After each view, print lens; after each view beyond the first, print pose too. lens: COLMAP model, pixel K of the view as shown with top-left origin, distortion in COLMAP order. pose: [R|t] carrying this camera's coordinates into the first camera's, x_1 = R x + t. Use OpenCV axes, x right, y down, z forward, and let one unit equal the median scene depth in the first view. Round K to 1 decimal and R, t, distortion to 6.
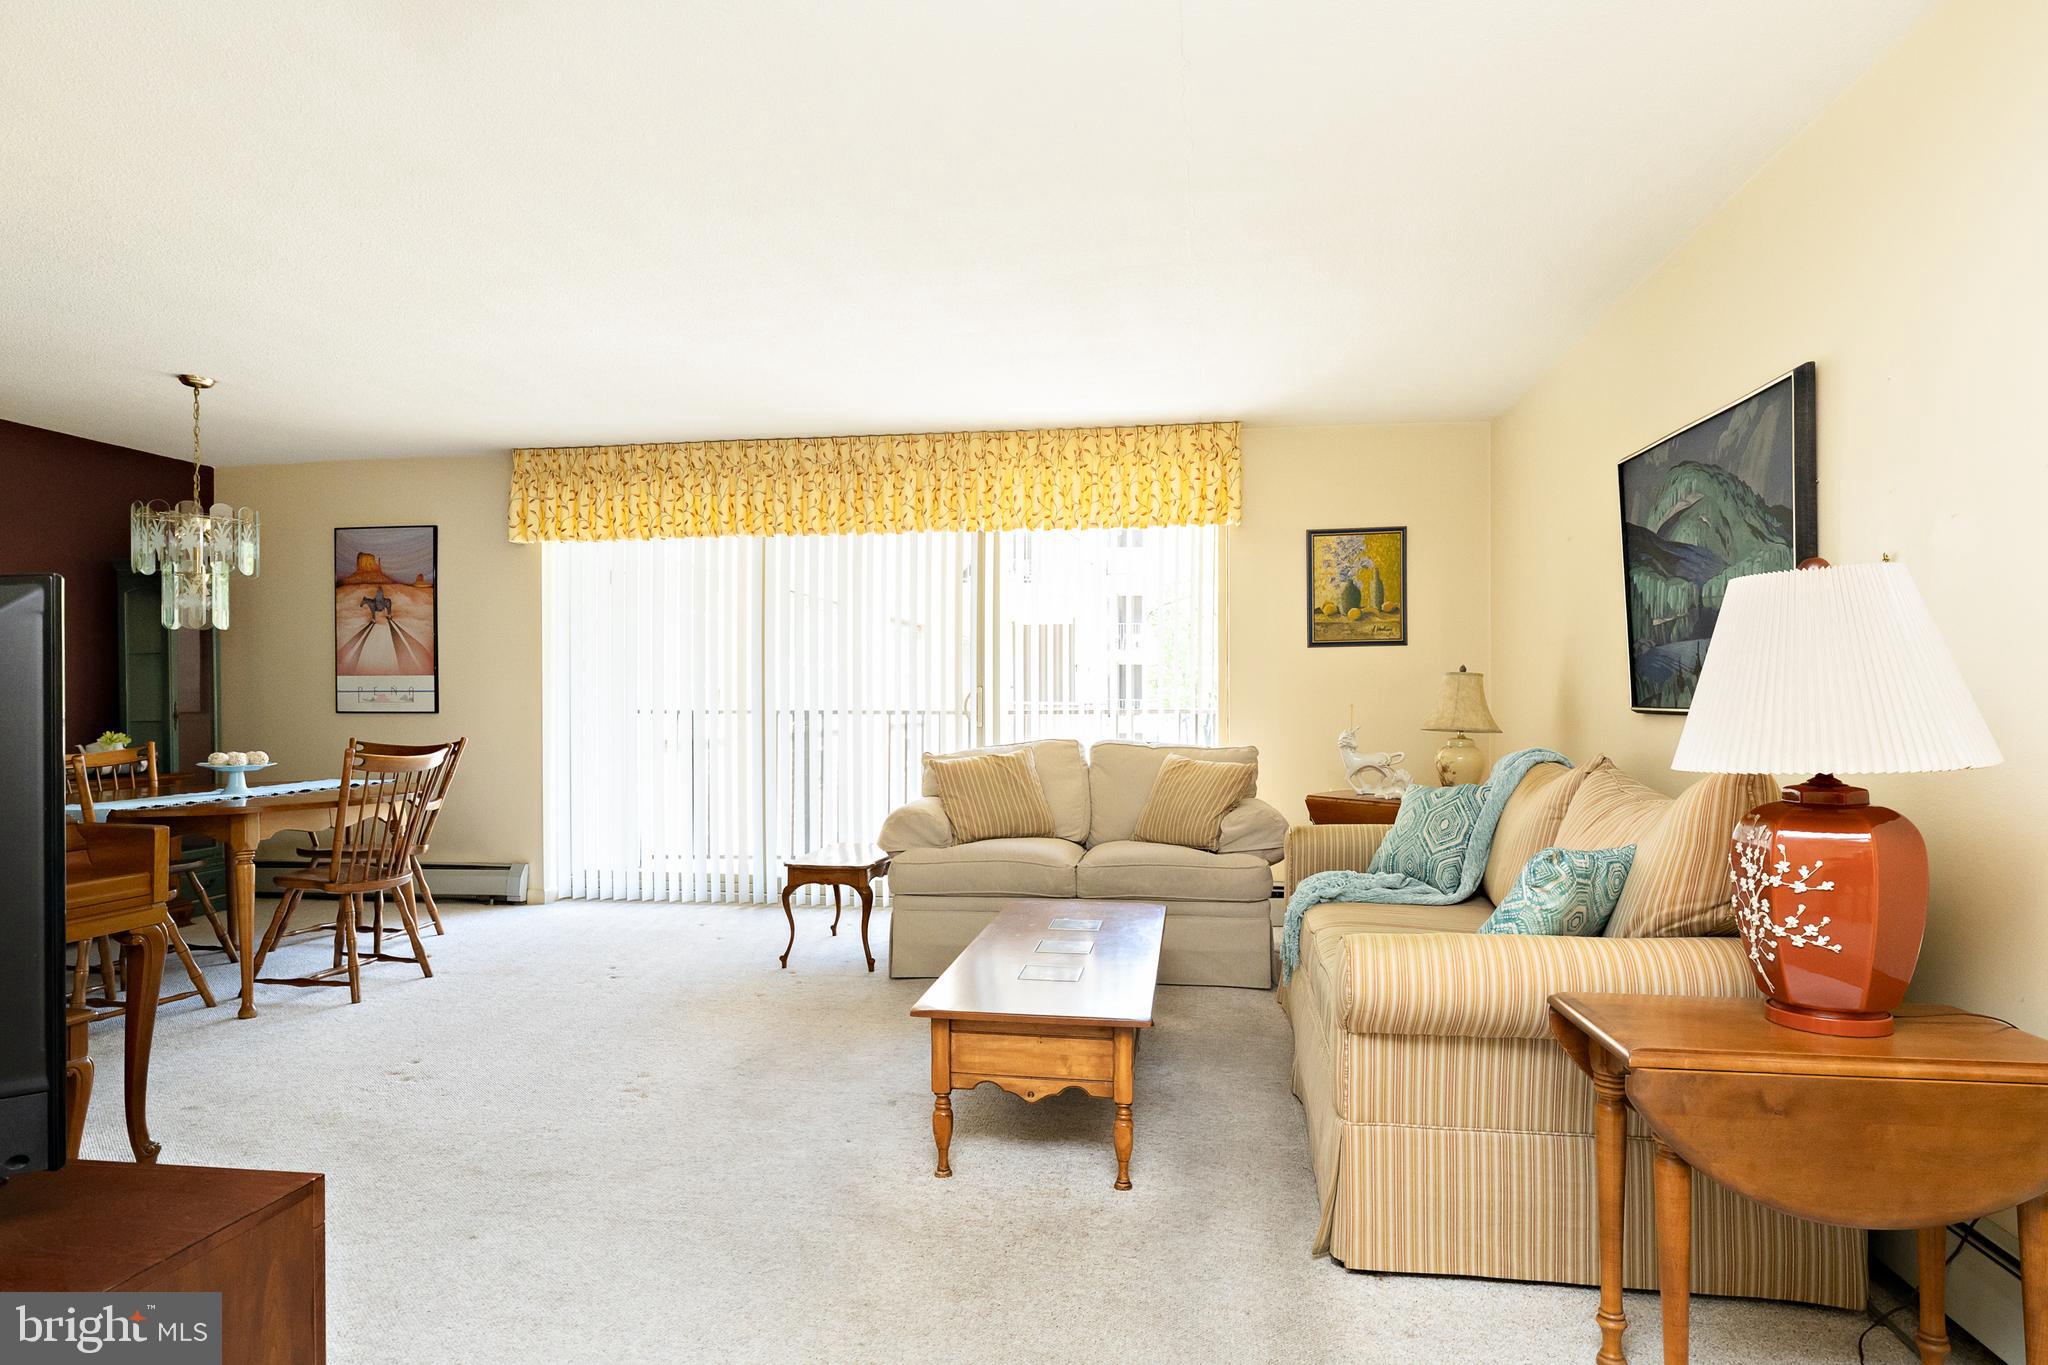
lens RADIAL K [[1117.5, 0, 1019.0], [0, 1117.5, 709.0], [0, 0, 1]] dist [-0.002456, 0.003296]
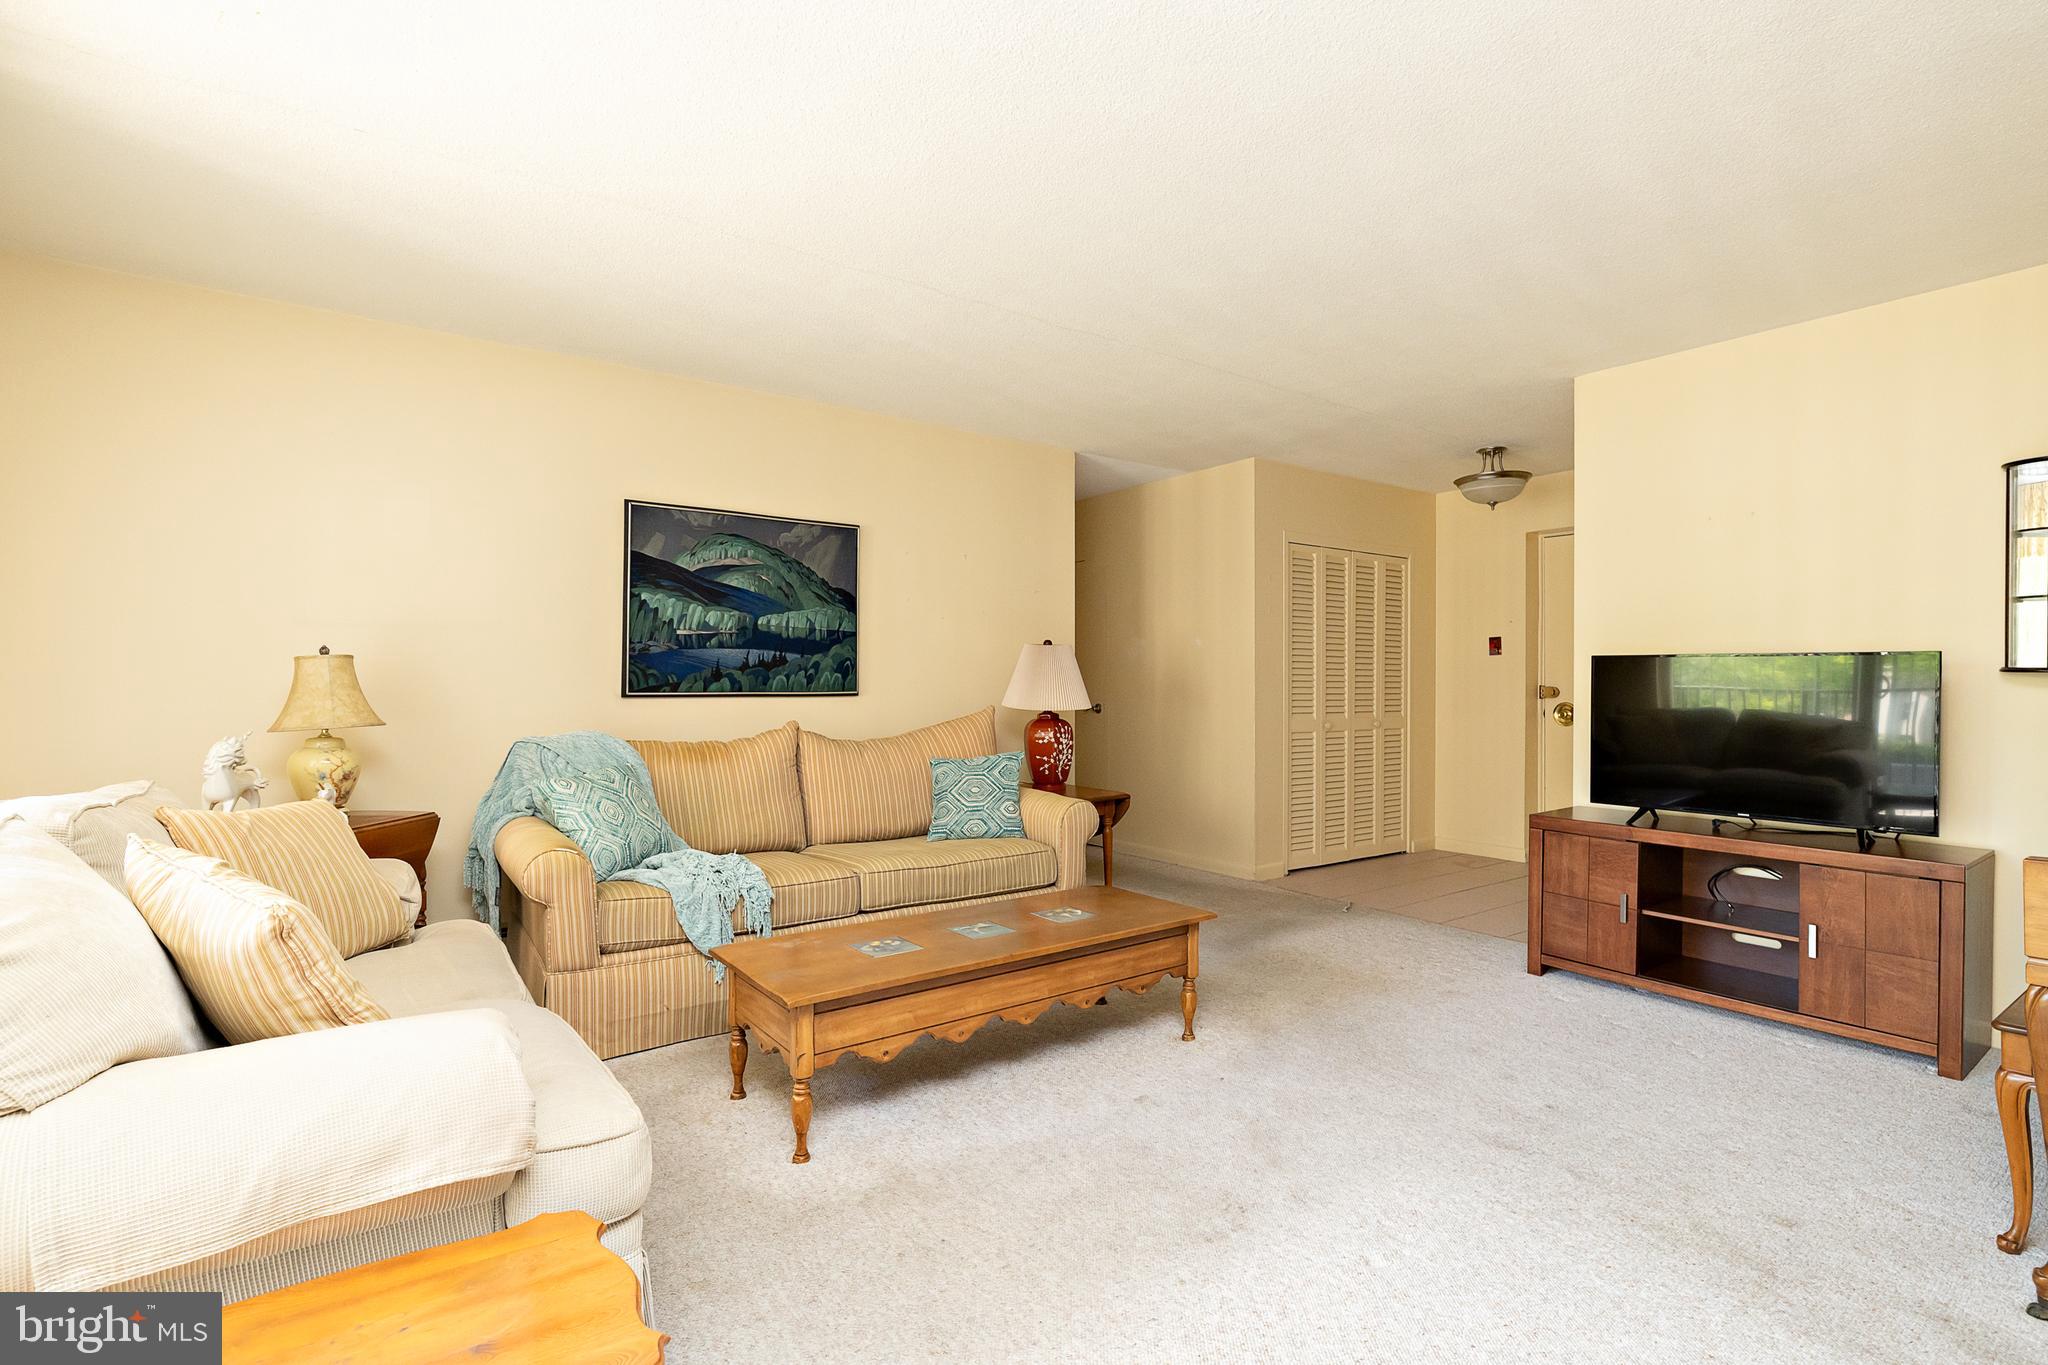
lens RADIAL K [[958.1, 0, 1021.8], [0, 958.1, 679.5], [0, 0, 1]] dist [-0.009683, 0.002554]
pose [[-0.696392, 0.005588, 0.717640, -0.350234], [0.010300, 0.999945, 0.002208, -0.010580], [-0.717588, 0.008929, -0.696411, 0.911031]]
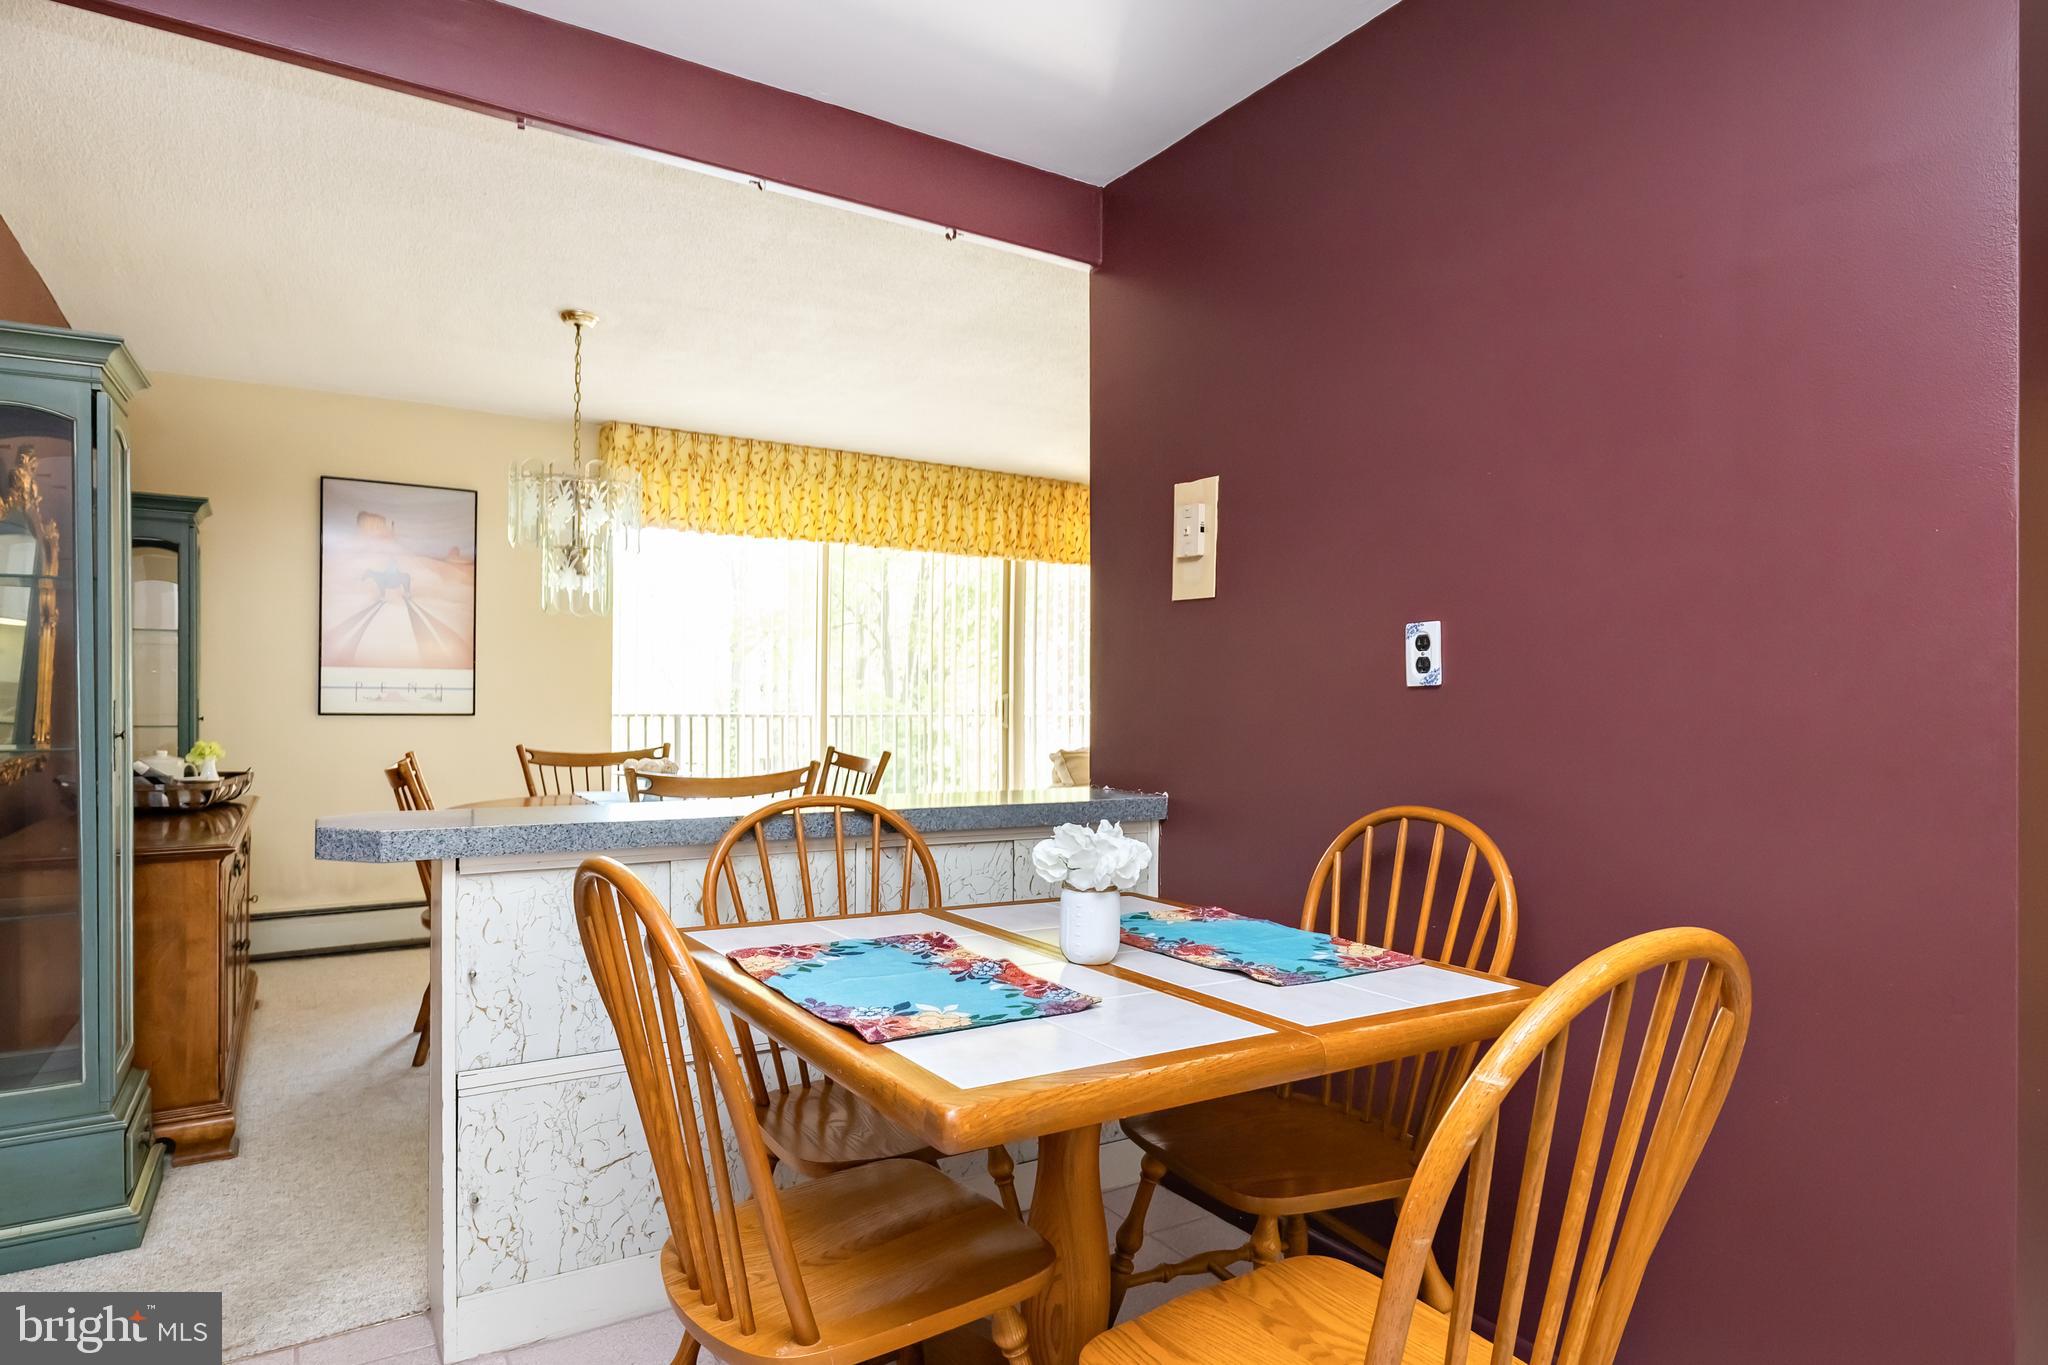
lens RADIAL K [[1139.0, 0, 995.0], [0, 1139.0, 693.5], [0, 0, 1]] dist [-0.000063, 0.002962]
pose [[0.758975, 0.014271, 0.650964, -0.871647], [-0.004628, 0.999853, -0.016523, -0.001413], [-0.651104, 0.009528, 0.758929, 0.125158]]
